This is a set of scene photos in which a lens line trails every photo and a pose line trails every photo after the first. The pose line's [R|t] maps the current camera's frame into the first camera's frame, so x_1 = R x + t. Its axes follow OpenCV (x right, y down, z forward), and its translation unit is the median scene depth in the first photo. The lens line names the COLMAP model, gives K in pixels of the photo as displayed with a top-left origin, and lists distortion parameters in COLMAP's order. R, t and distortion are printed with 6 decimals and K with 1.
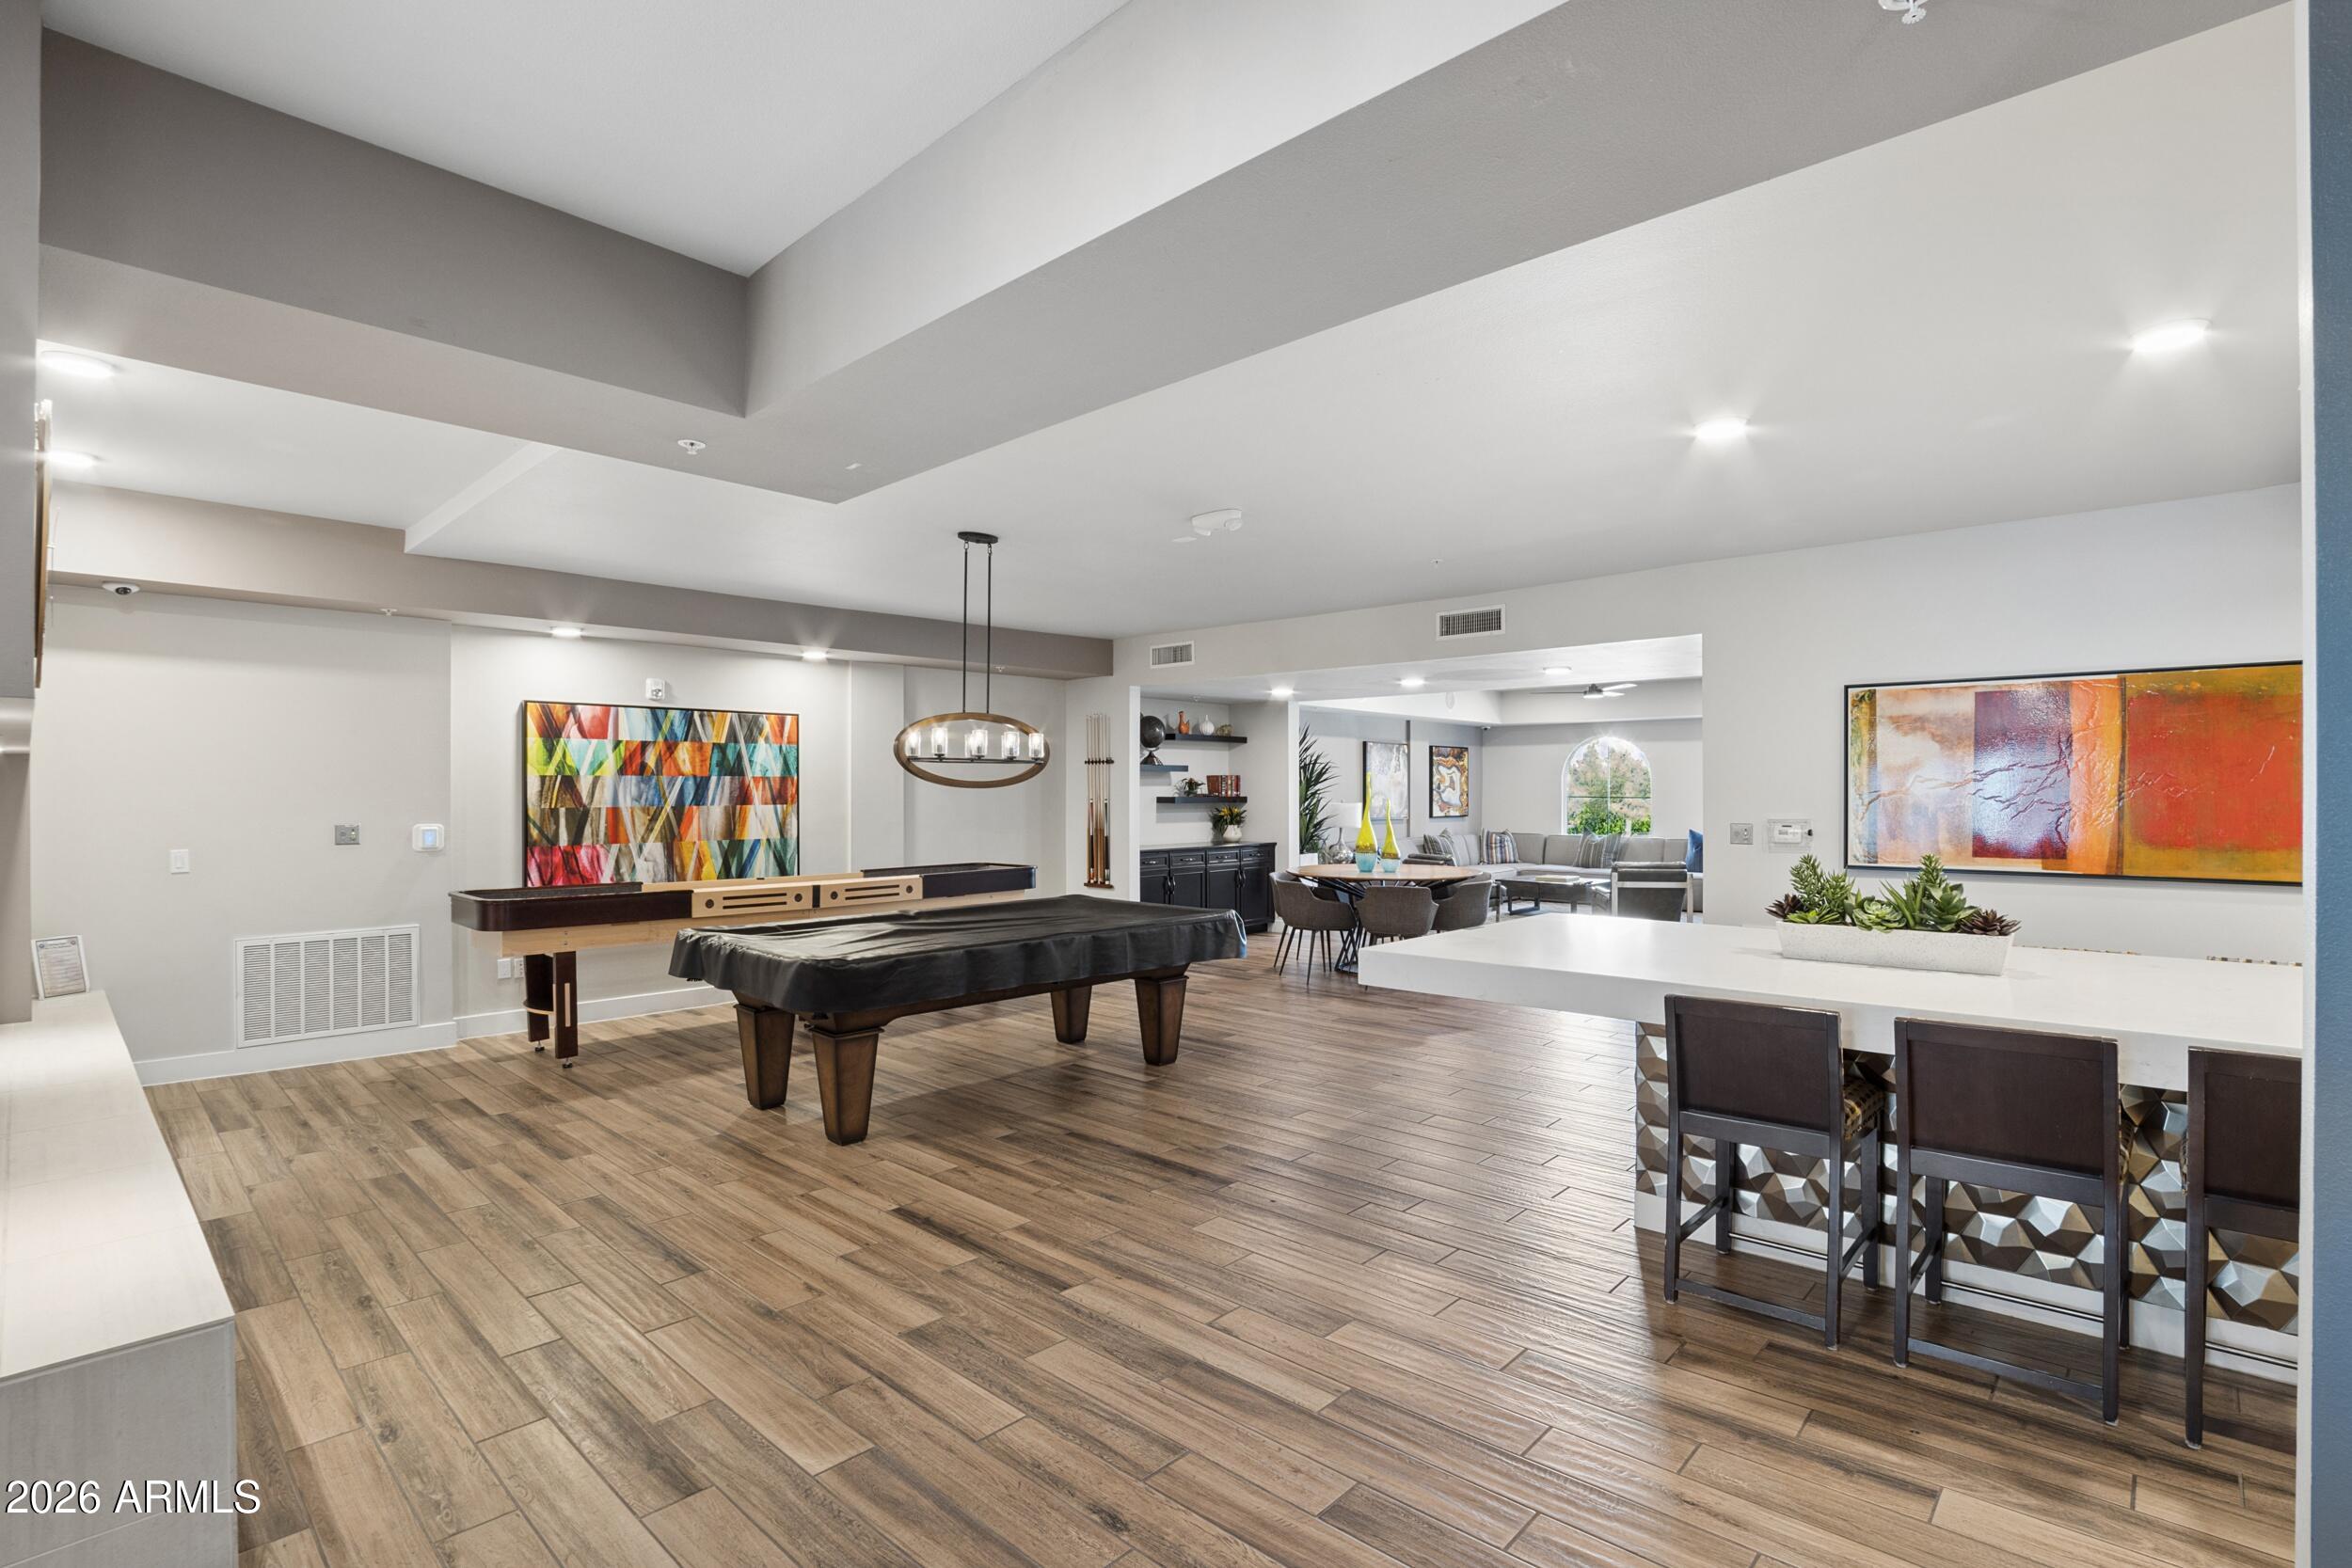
lens RADIAL K [[1109.5, 0, 1164.6], [0, 1109.5, 788.0], [0, 0, 1]] dist [-0.027117, 0.003357]
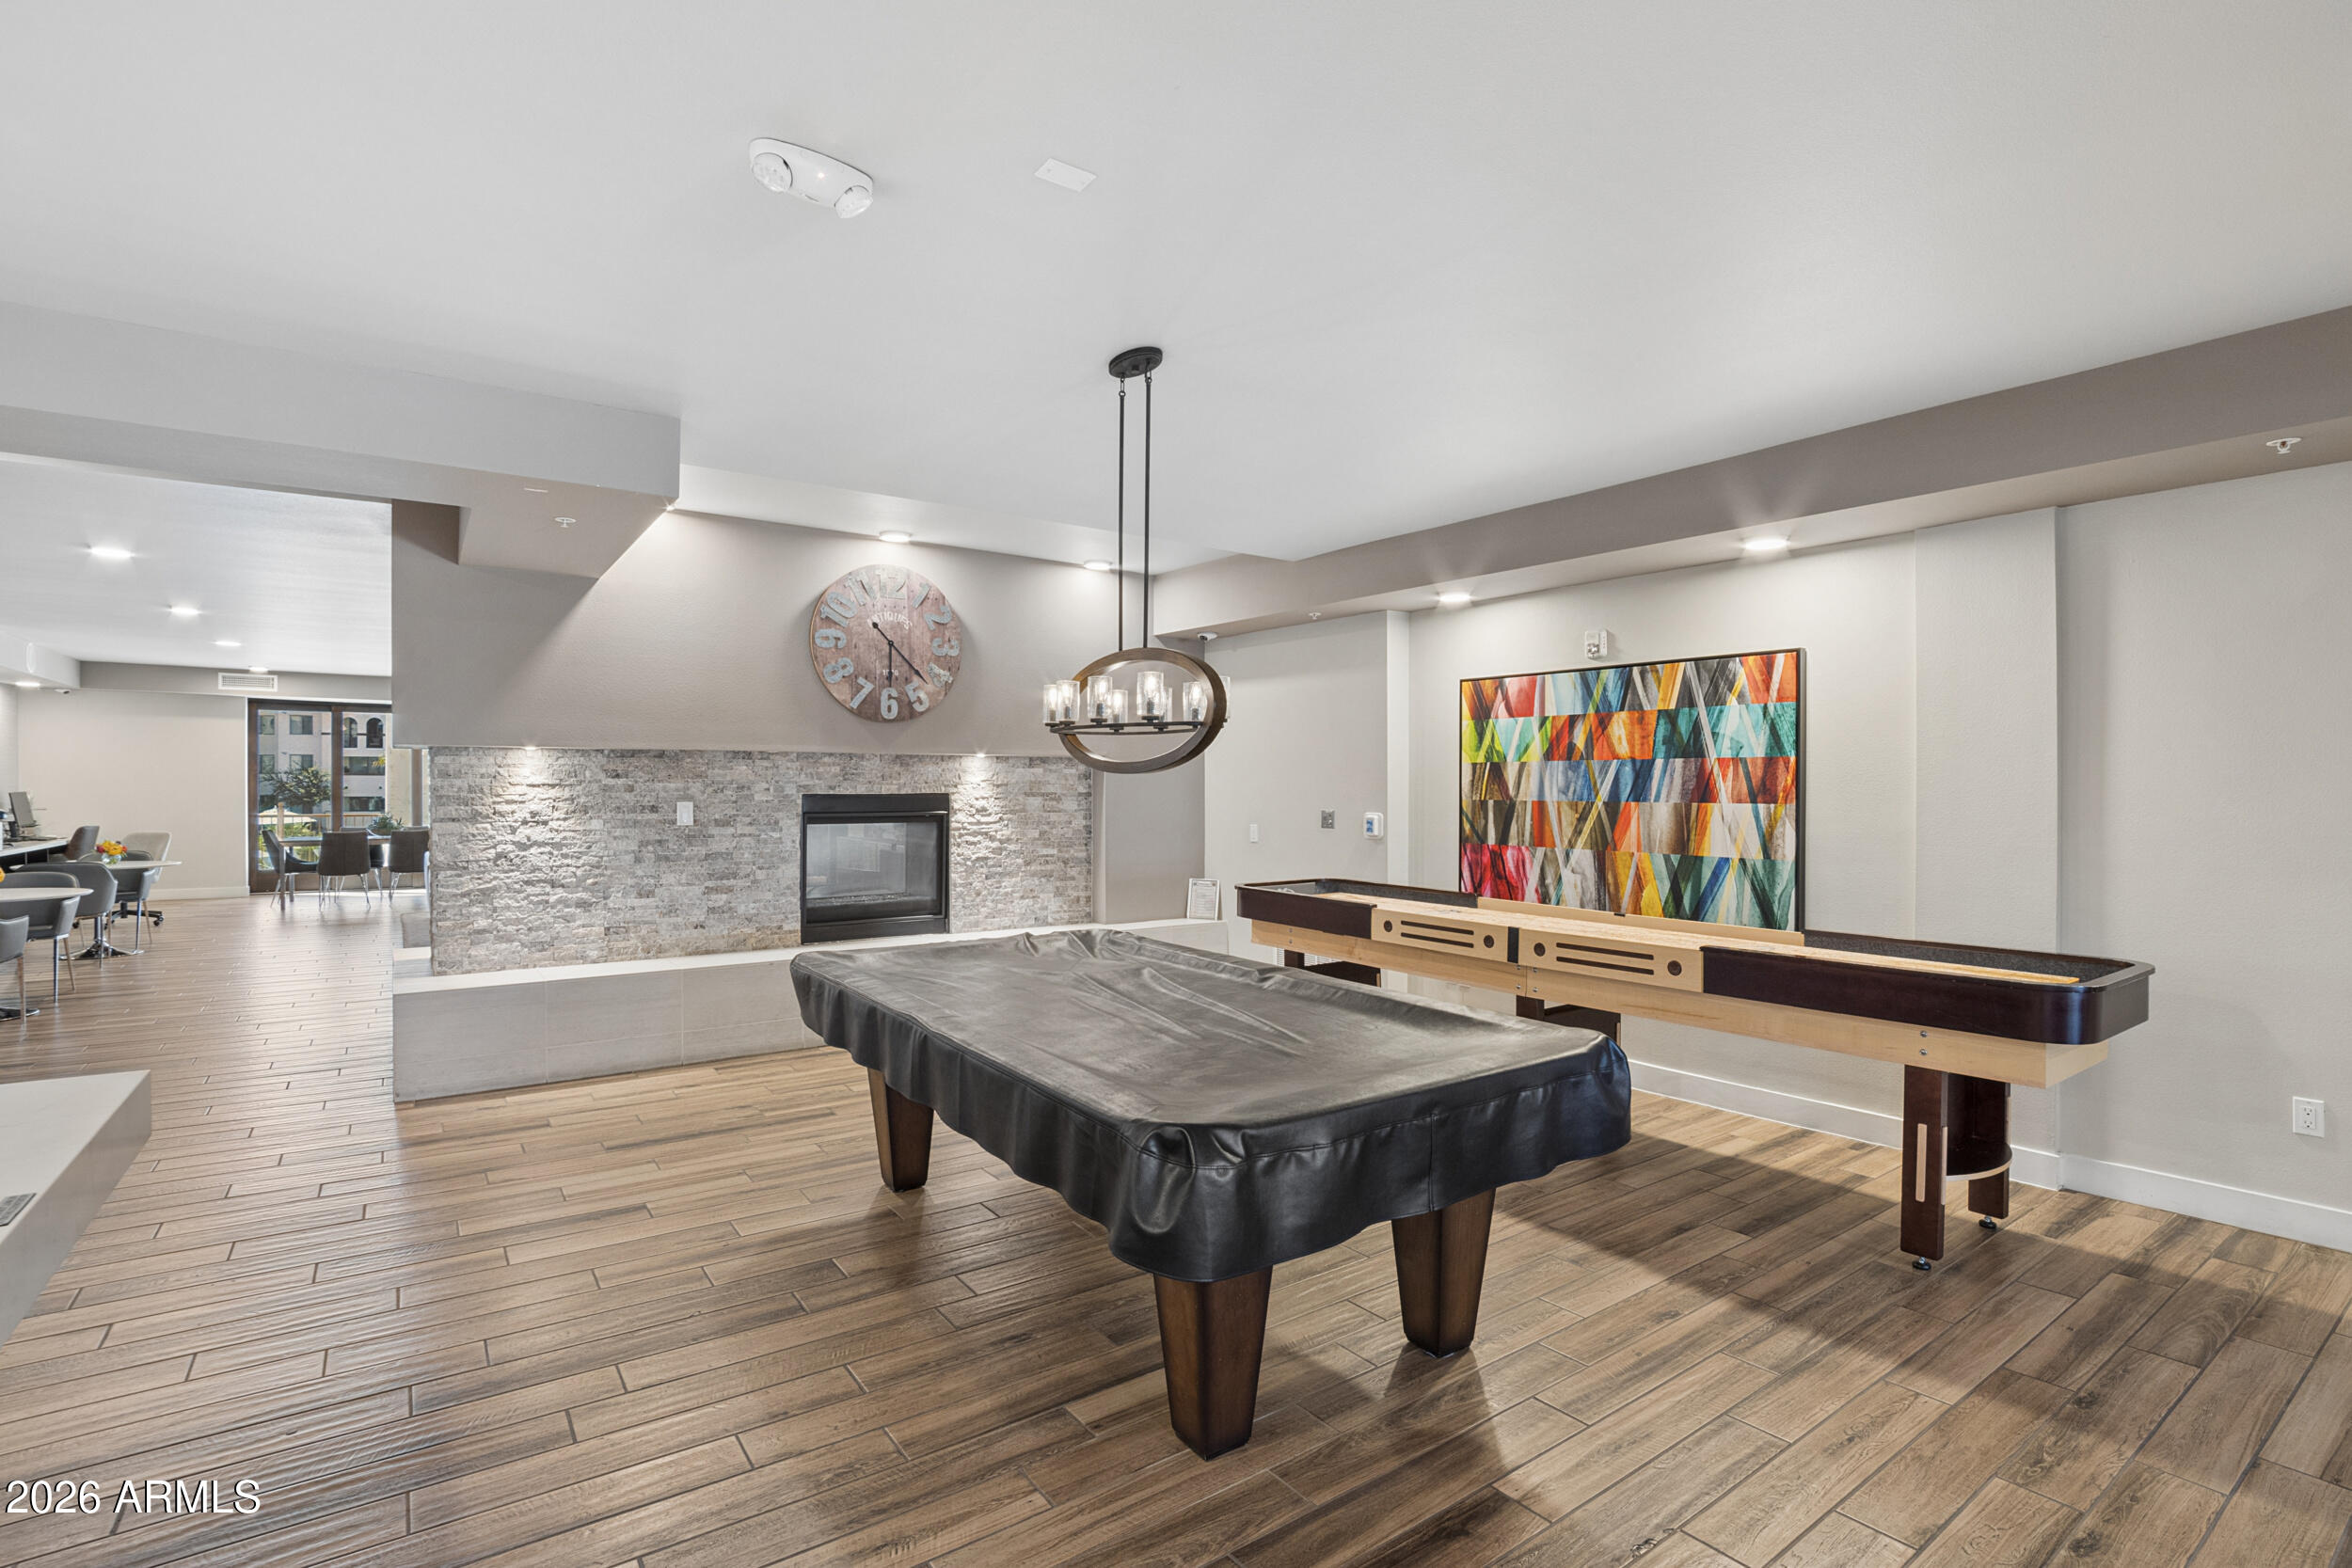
lens RADIAL K [[1109.5, 0, 1166.1], [0, 1109.5, 786.4], [0, 0, 1]] dist [-0.027117, 0.003357]
pose [[-0.196372, 0.006100, -0.980511, 0.336067], [0.002291, 0.999981, 0.005763, 0.001684], [0.980527, -0.001114, -0.196382, 0.887291]]
